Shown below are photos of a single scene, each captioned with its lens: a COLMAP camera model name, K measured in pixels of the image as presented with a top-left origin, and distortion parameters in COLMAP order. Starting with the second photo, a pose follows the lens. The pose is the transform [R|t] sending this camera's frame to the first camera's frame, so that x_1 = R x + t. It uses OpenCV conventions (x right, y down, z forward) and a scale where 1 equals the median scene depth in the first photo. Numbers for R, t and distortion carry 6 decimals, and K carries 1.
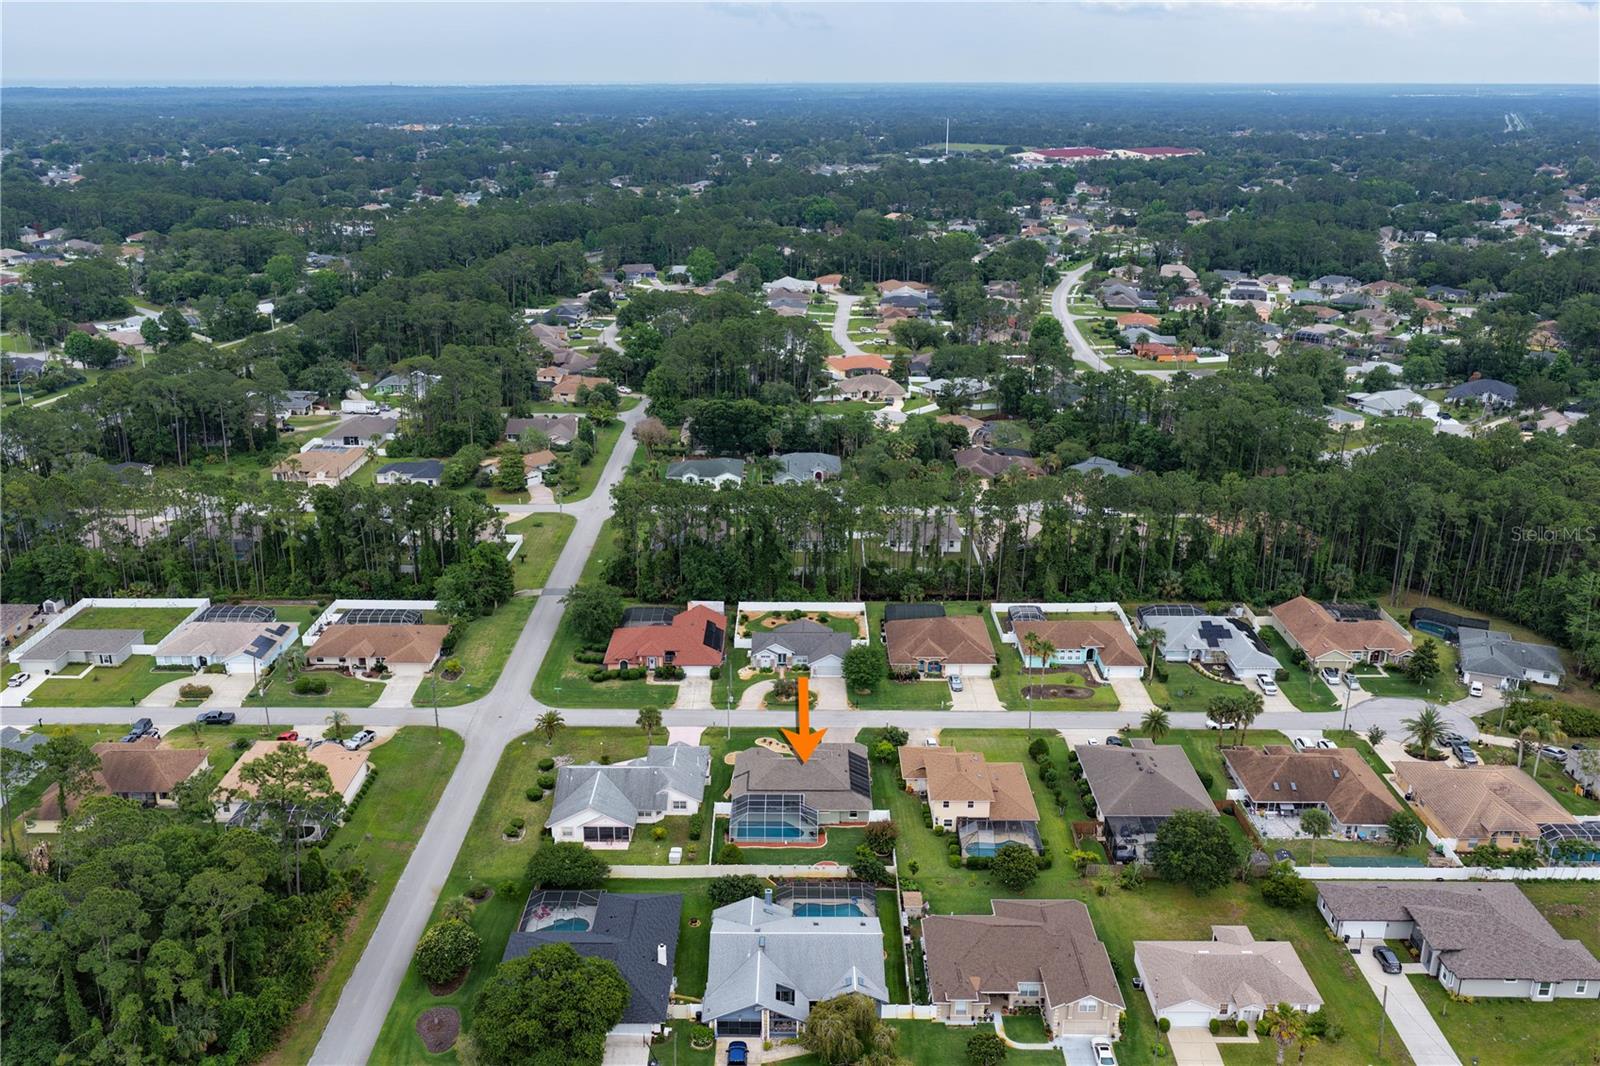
lens RADIAL K [[1326.4, 0, 800.0], [0, 1326.4, 533.0], [0, 0, 1]] dist [-0.015522, 0.037134]
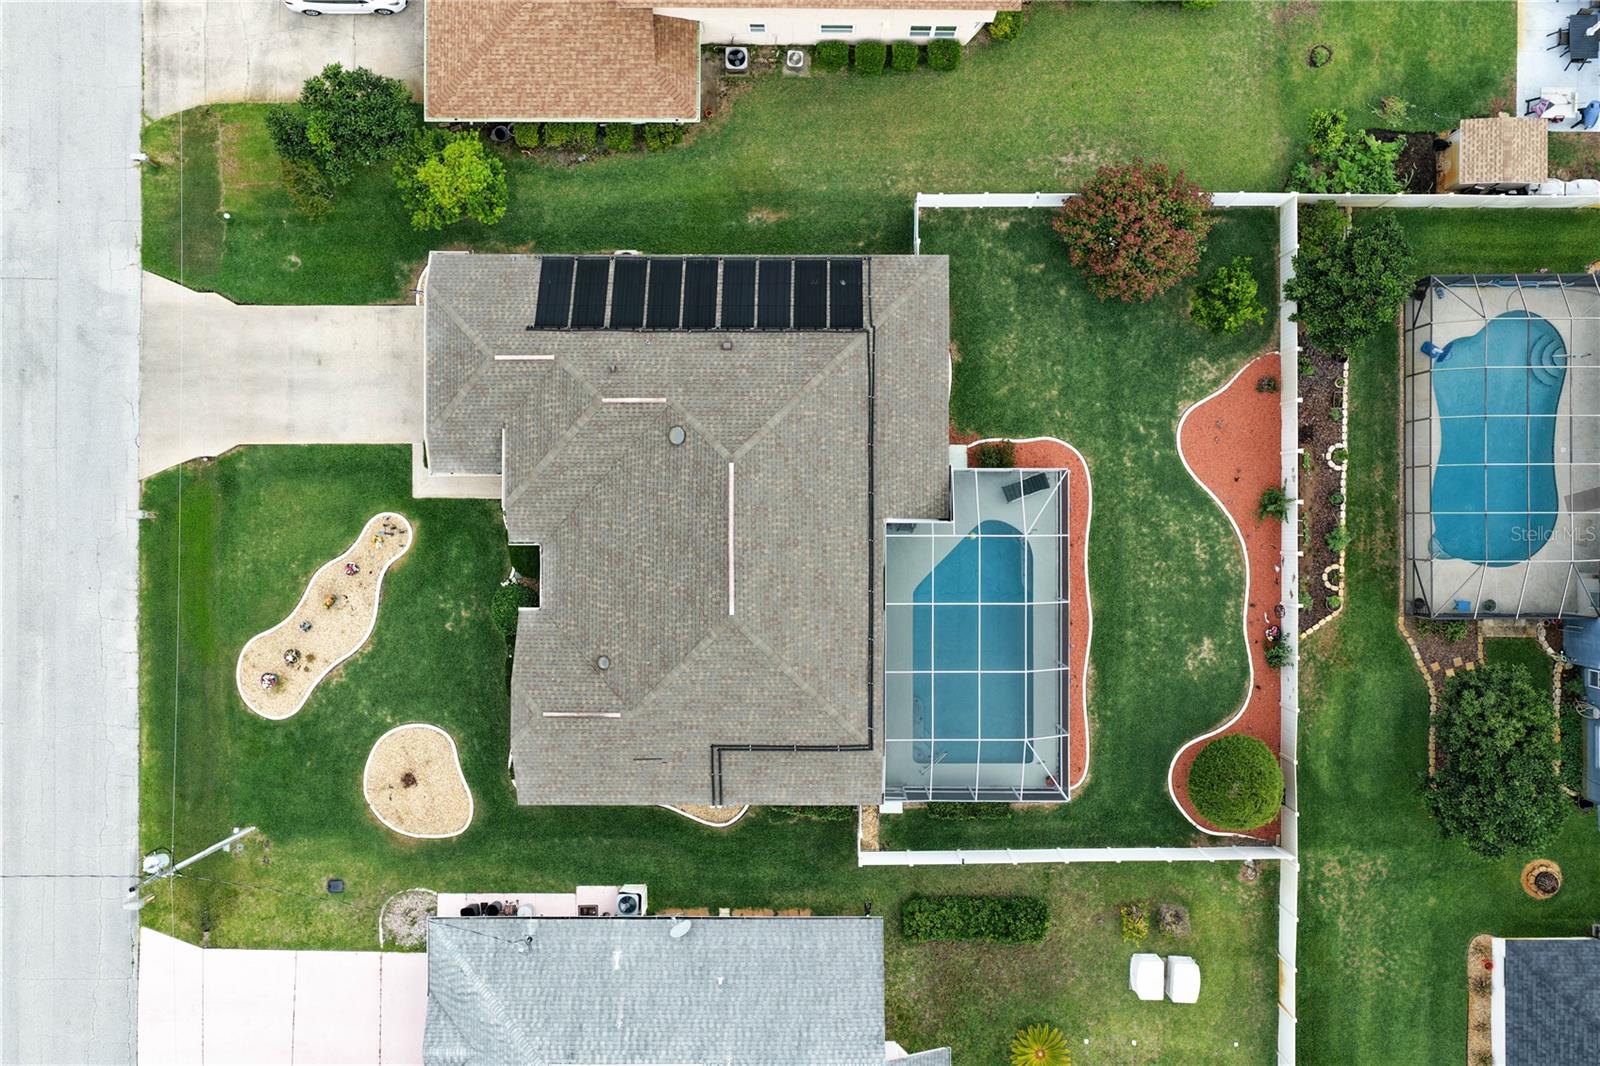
lens RADIAL K [[1342.7, 0, 824.2], [0, 1342.7, 519.5], [0, 0, 1]] dist [-0.005944, 0.008462]
pose [[-0.000027, -0.999995, -0.003298, 0.003830], [0.321788, -0.003131, 0.946807, -0.045590], [-0.946812, -0.001036, 0.321786, 0.901813]]
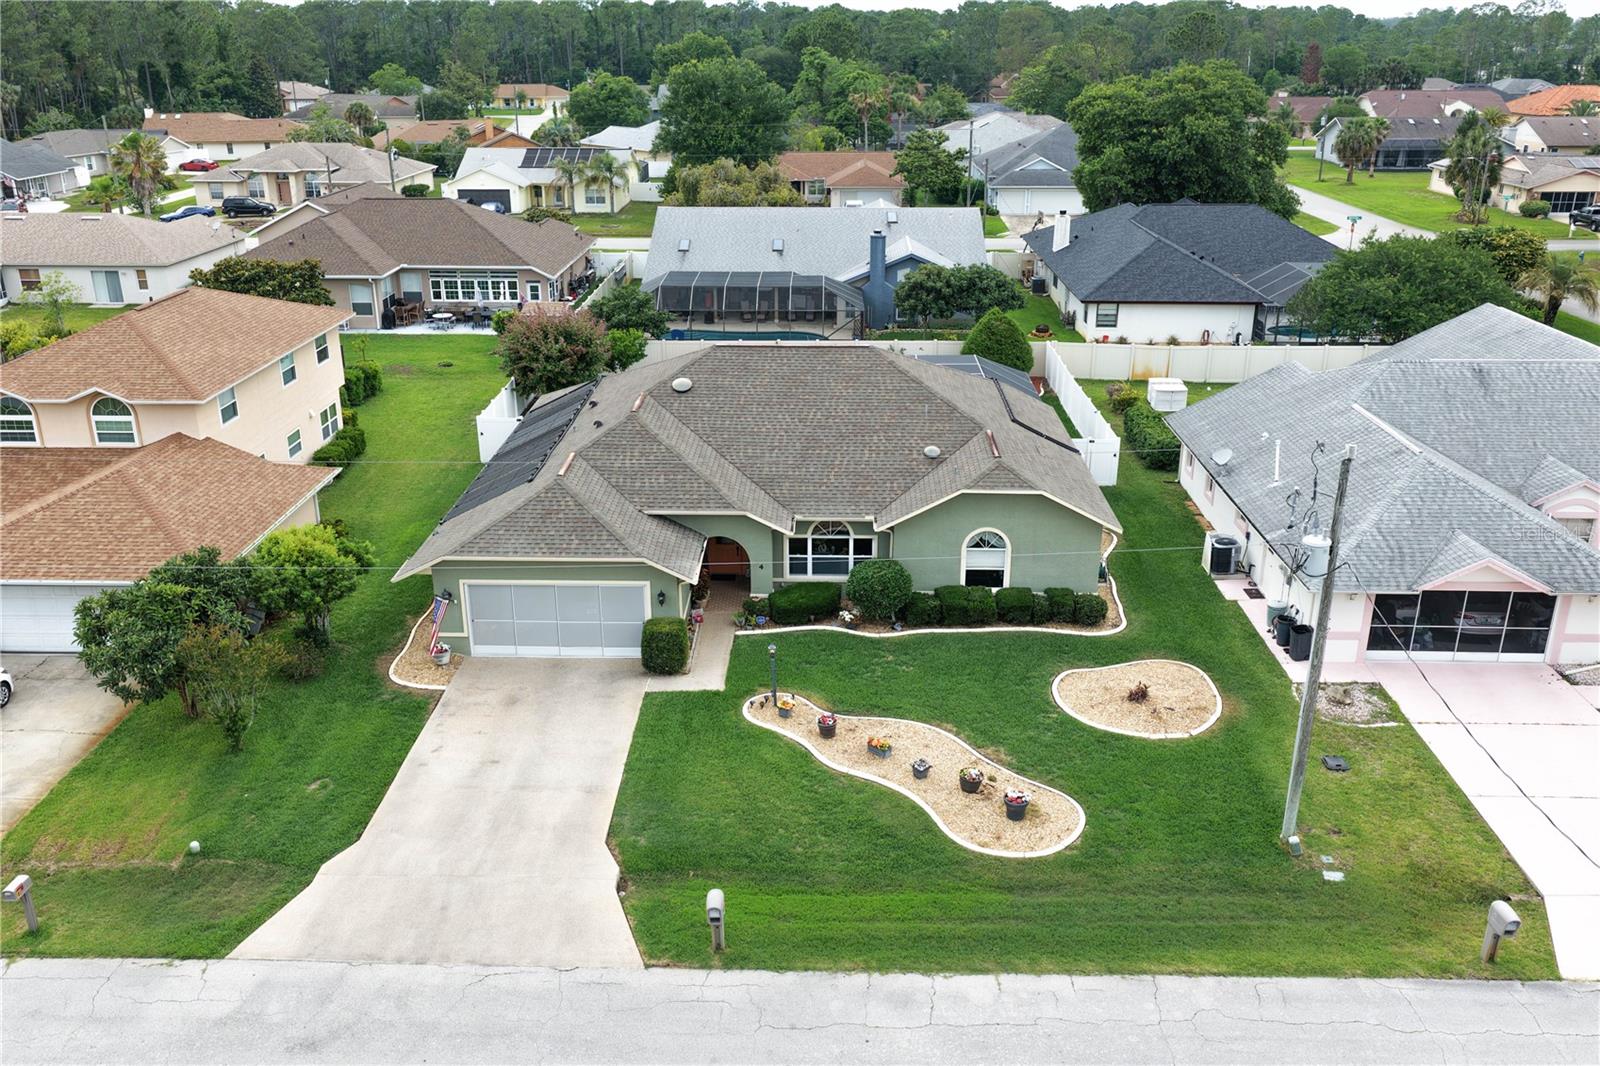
lens RADIAL K [[1326.4, 0, 800.0], [0, 1326.4, 533.0], [0, 0, 1]] dist [-0.015522, 0.037134]
pose [[-0.999615, -0.015081, 0.023278, -0.006877], [0.003164, 0.771789, 0.635871, 0.048381], [-0.027555, 0.635700, -0.771444, 1.189507]]
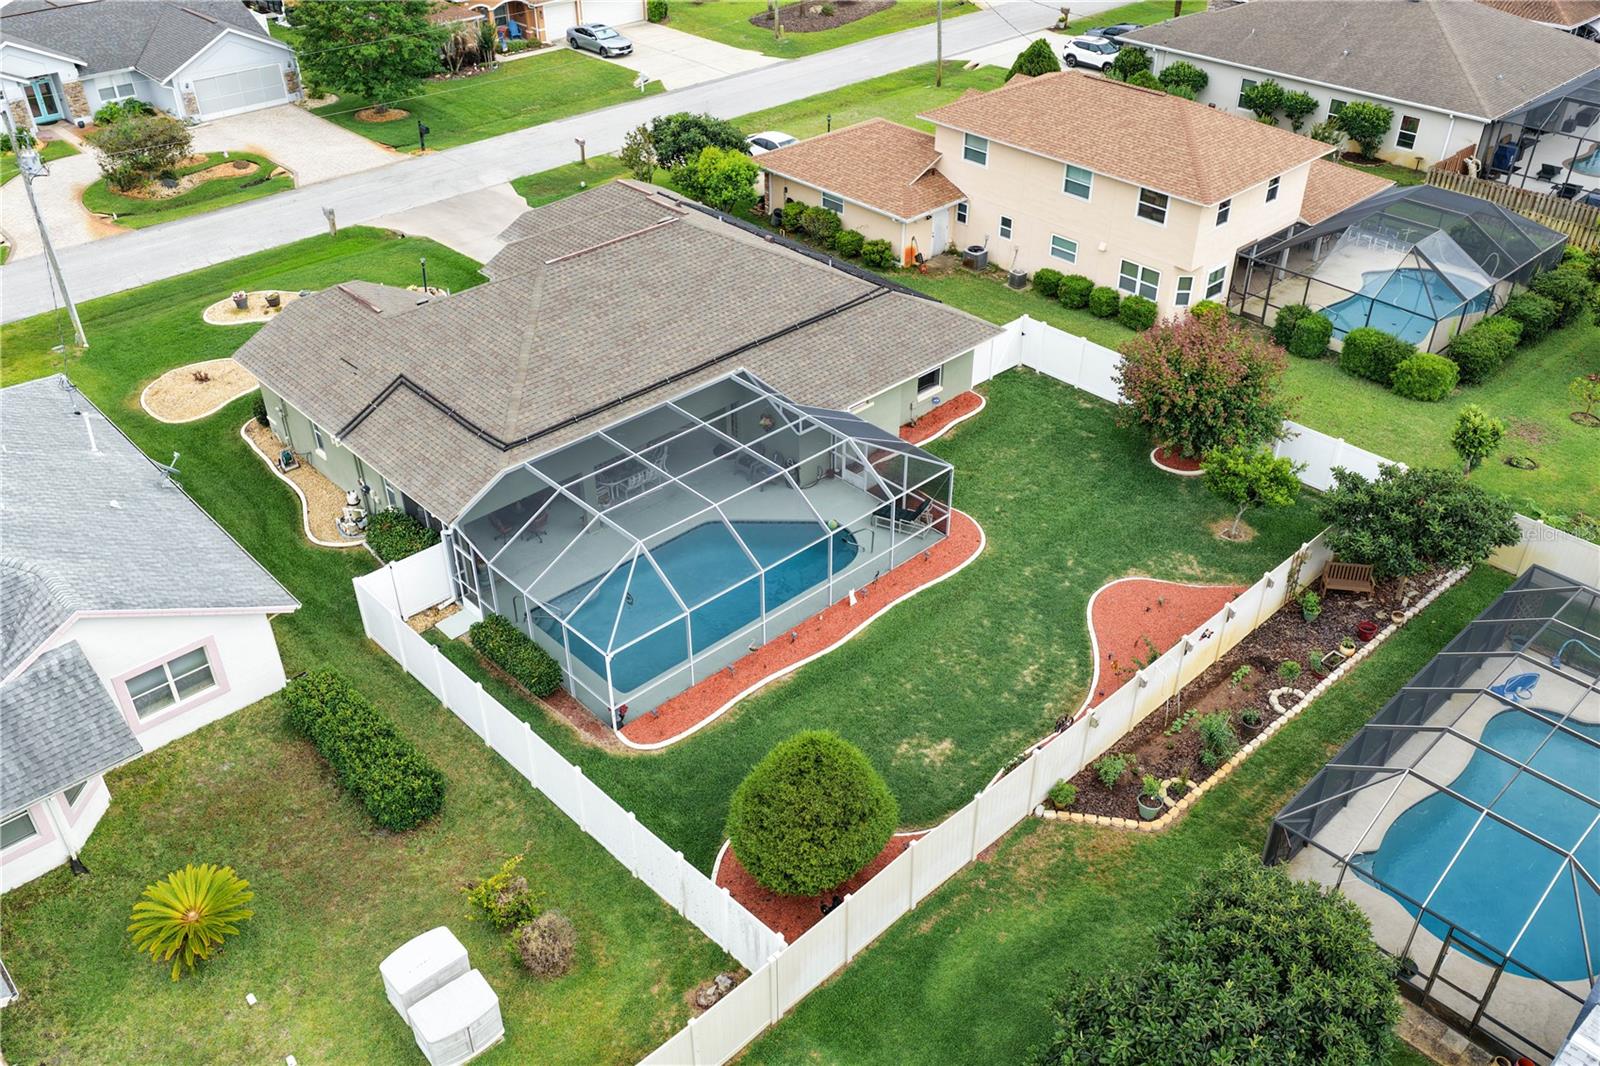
lens RADIAL K [[1326.4, 0, 800.0], [0, 1326.4, 533.0], [0, 0, 1]] dist [-0.015522, 0.037134]
pose [[0.726958, -0.395135, 0.561606, -0.116448], [0.226098, 0.909983, 0.347579, 0.145053], [-0.648392, -0.125697, 0.750858, 0.807292]]
